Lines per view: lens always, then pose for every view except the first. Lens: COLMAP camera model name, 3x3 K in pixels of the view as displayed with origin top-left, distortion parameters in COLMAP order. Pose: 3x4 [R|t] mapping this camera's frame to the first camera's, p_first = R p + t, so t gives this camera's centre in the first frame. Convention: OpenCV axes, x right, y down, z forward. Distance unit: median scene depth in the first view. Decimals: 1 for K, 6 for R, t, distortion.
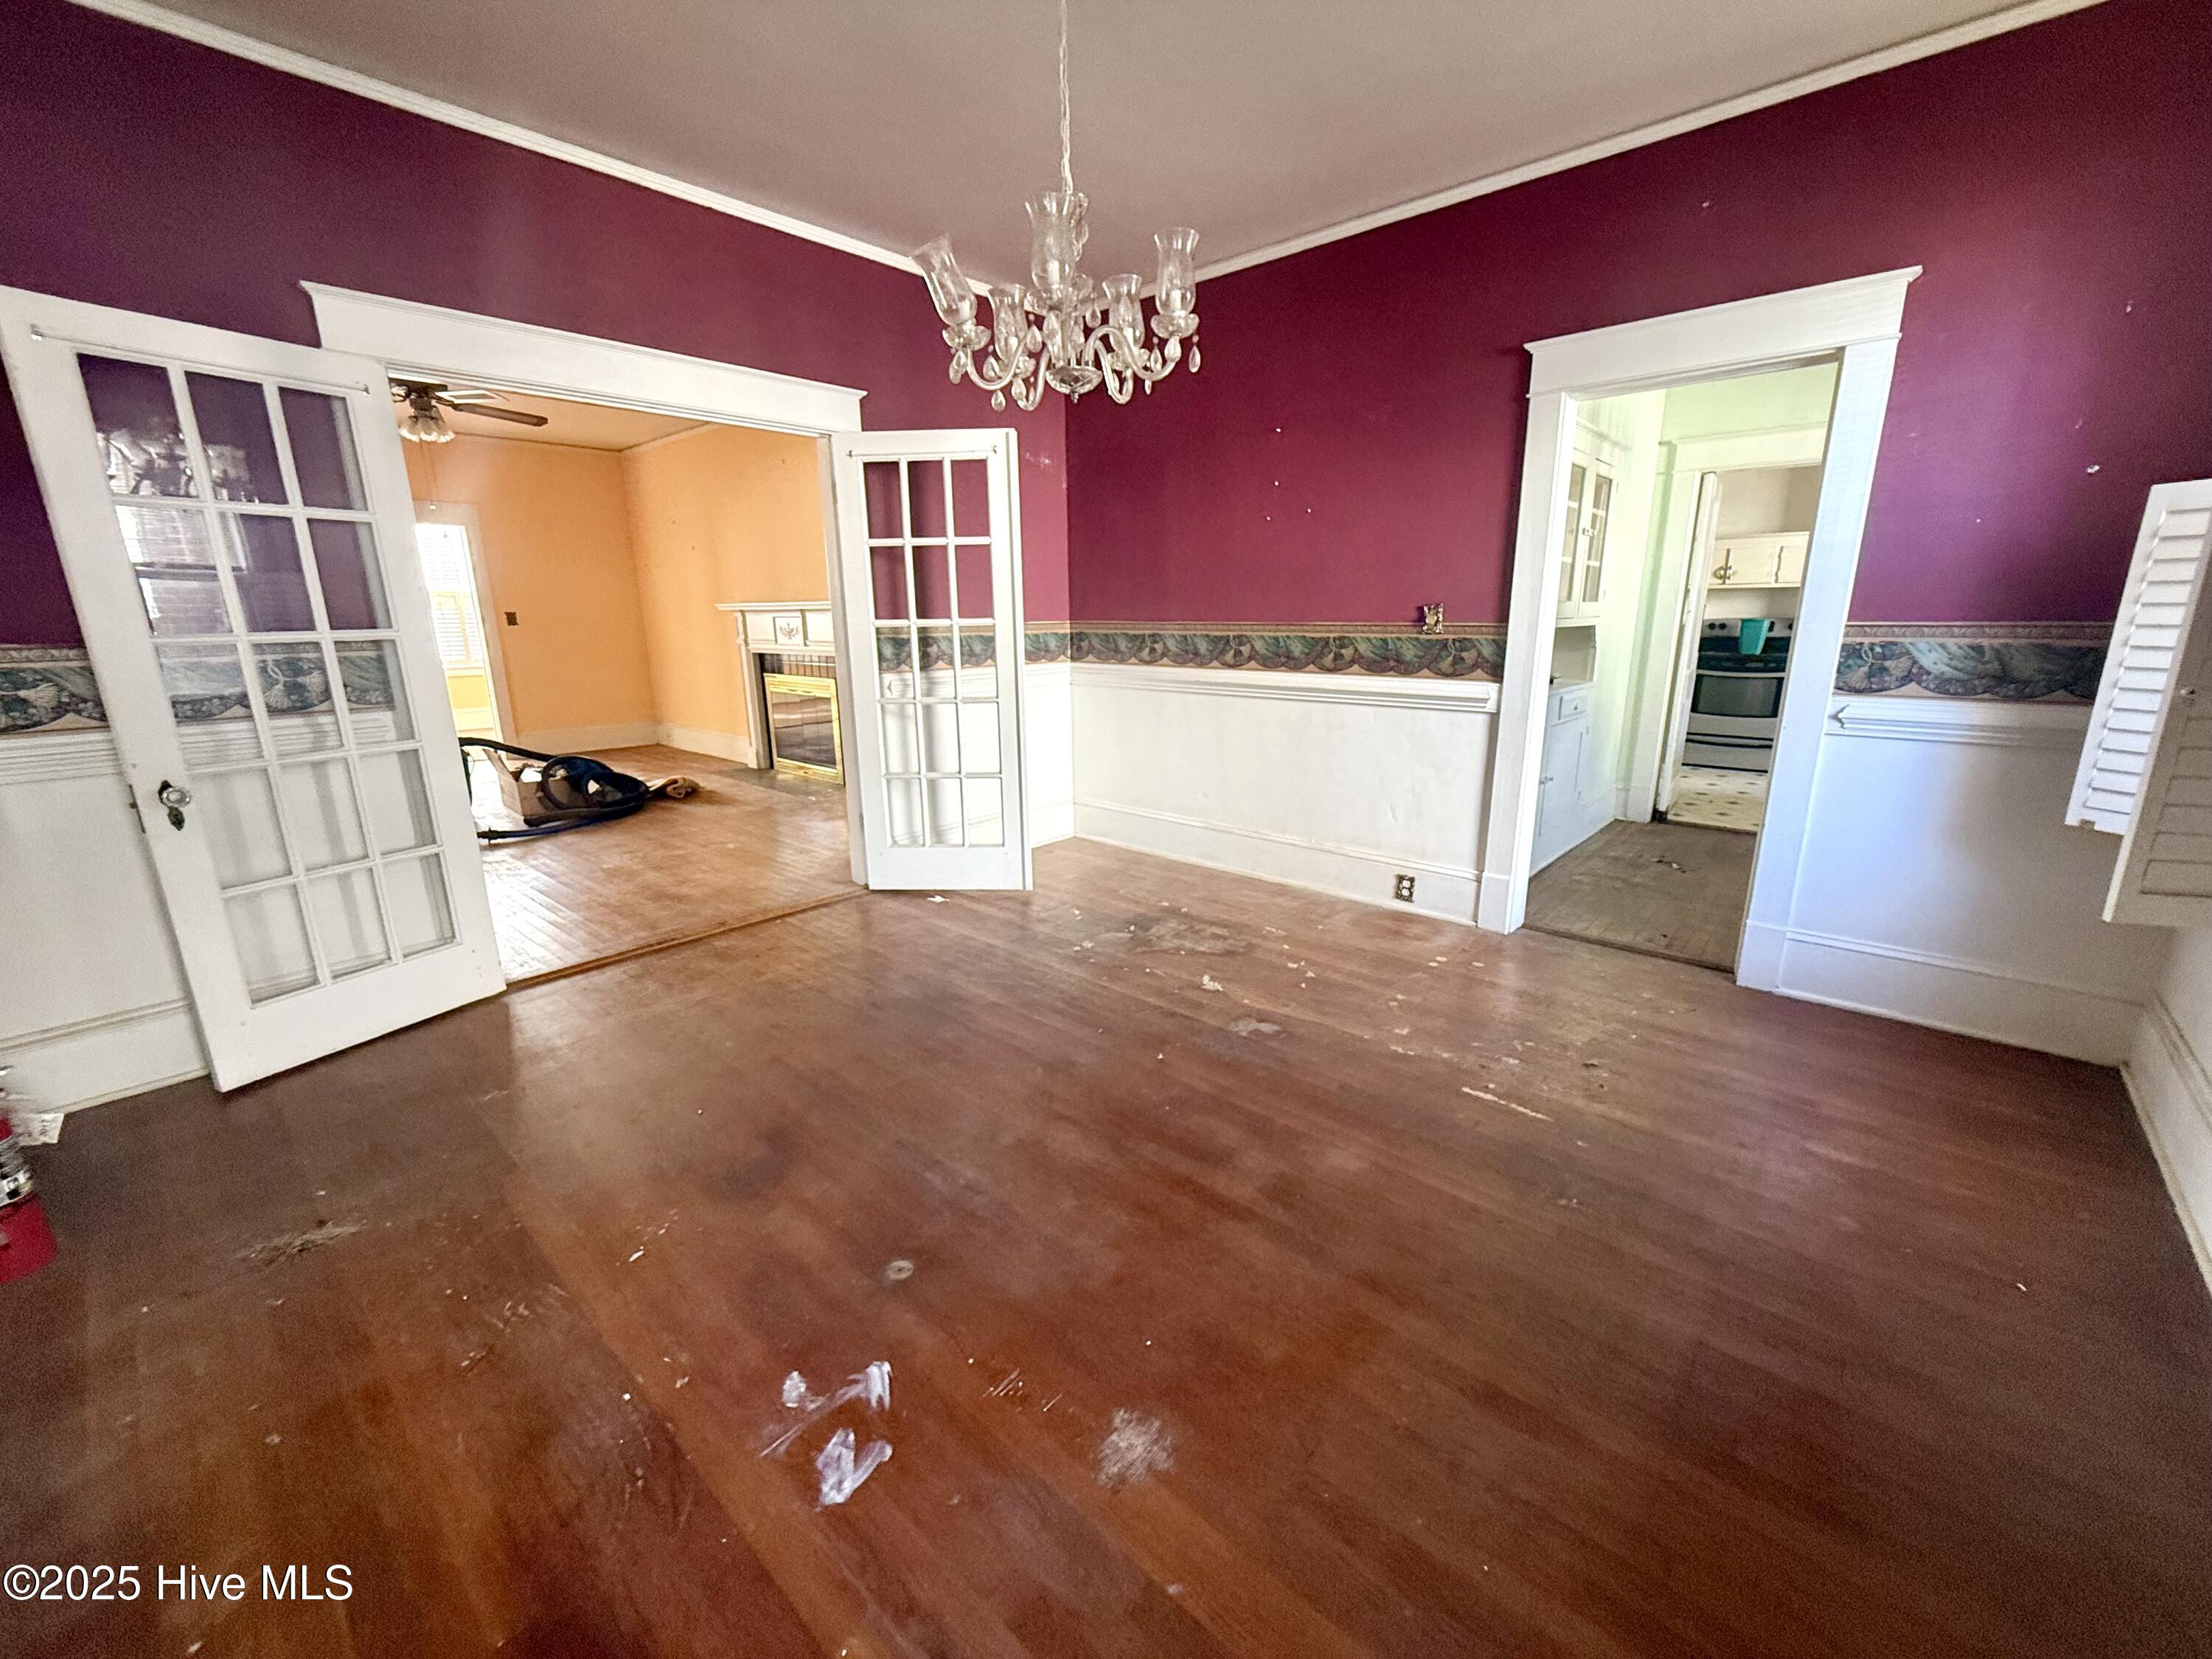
lens RADIAL K [[887.0, 0, 1106.0], [0, 887.0, 829.5], [0, 0, 1]] dist [-0.001439, 0.000403]
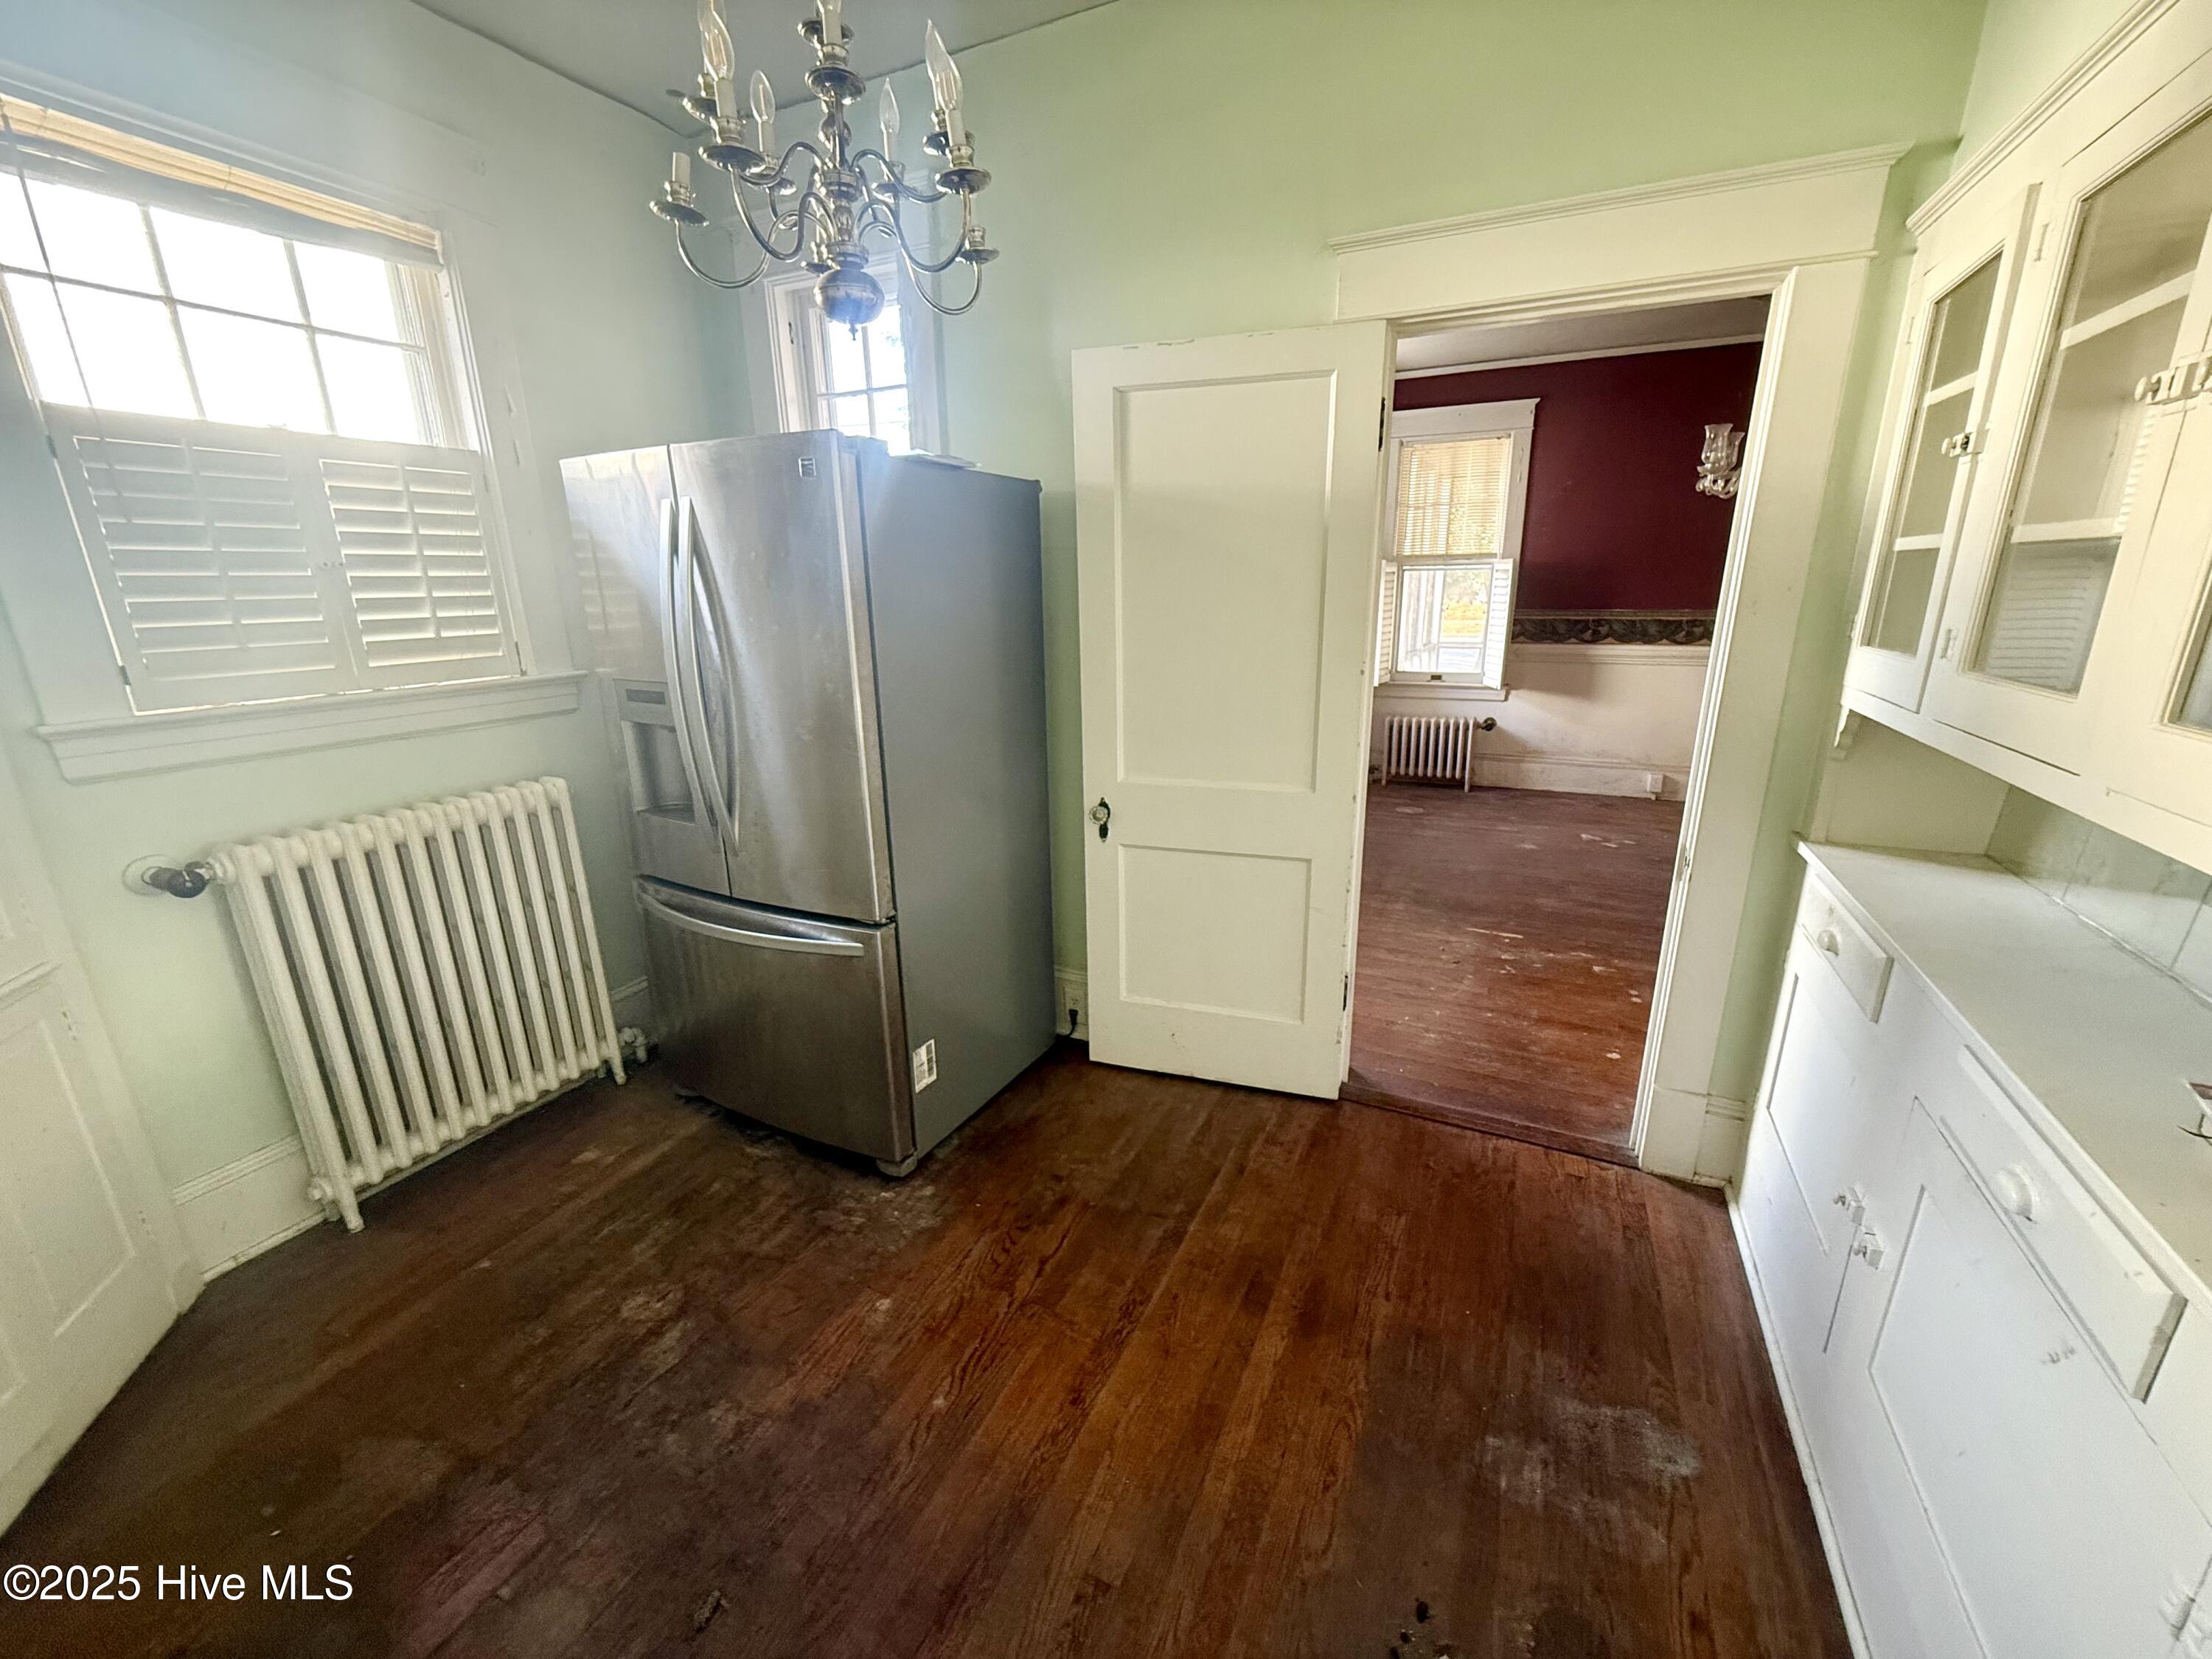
lens RADIAL K [[887.0, 0, 1106.0], [0, 887.0, 829.5], [0, 0, 1]] dist [-0.001439, 0.000403]
pose [[-0.958674, 0.103866, -0.264871, 1.758394], [-0.042280, 0.868630, 0.493653, -0.694478], [0.281349, 0.484451, -0.828342, 2.366329]]
